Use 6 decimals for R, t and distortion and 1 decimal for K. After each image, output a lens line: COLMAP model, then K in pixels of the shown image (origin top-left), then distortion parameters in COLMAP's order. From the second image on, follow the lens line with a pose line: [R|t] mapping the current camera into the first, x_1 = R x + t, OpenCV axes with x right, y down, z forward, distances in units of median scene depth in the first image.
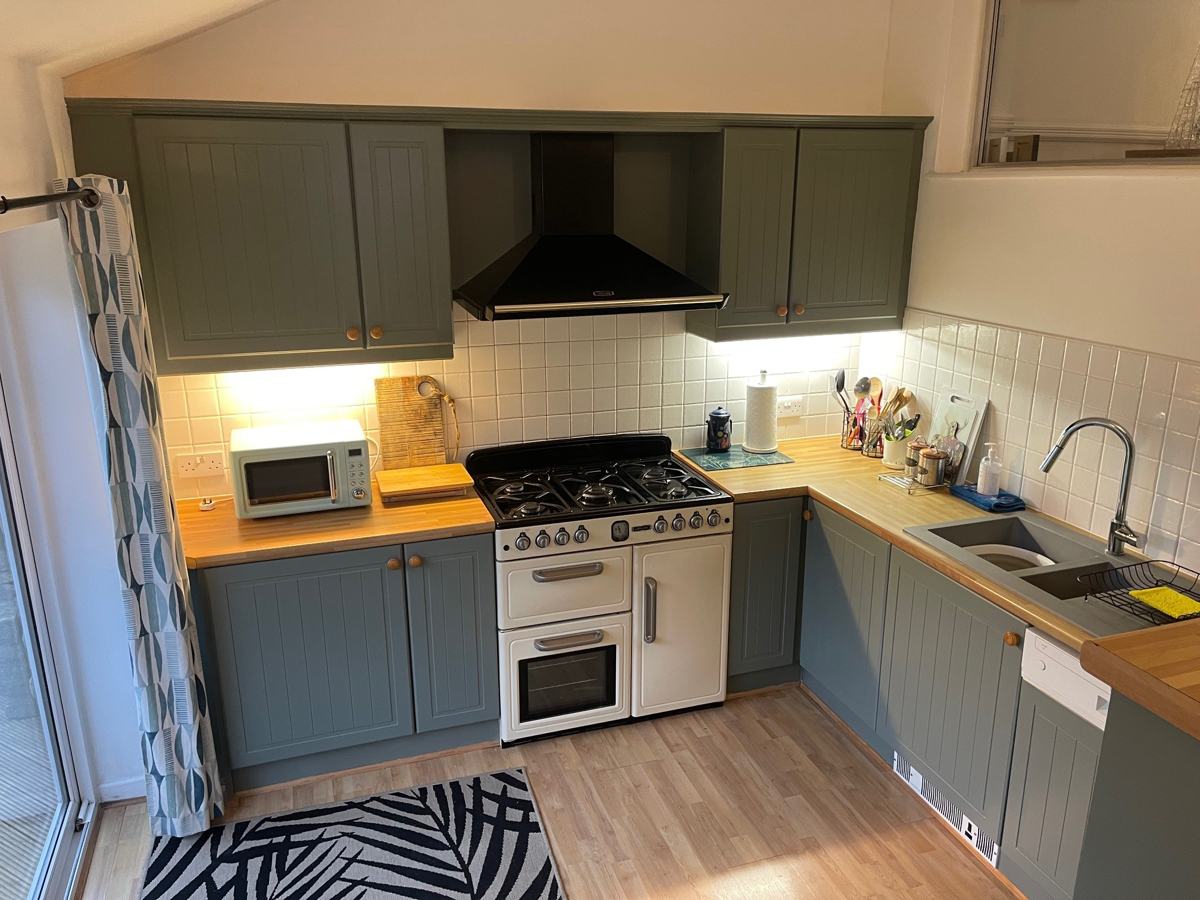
lens RADIAL K [[933.4, 0, 608.4], [0, 933.4, 447.5], [0, 0, 1]] dist [0.016144, -0.037649]
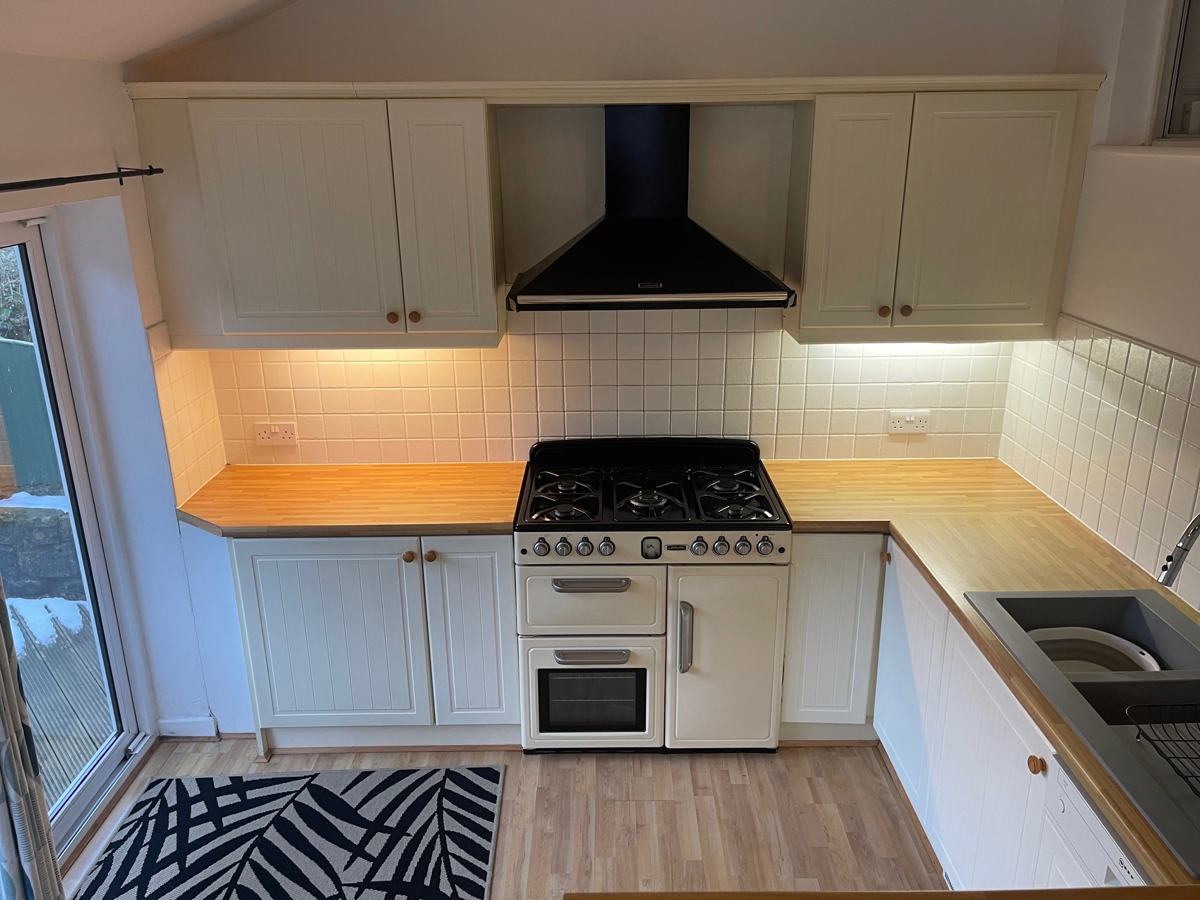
lens RADIAL K [[933.4, 0, 595.5], [0, 933.4, 449.8], [0, 0, 1]] dist [0.016144, -0.037649]
pose [[0.947285, 0.093241, -0.306525, 0.226602], [-0.081121, 0.995343, 0.052073, -0.047691], [0.309953, -0.024463, 0.950437, 0.117862]]
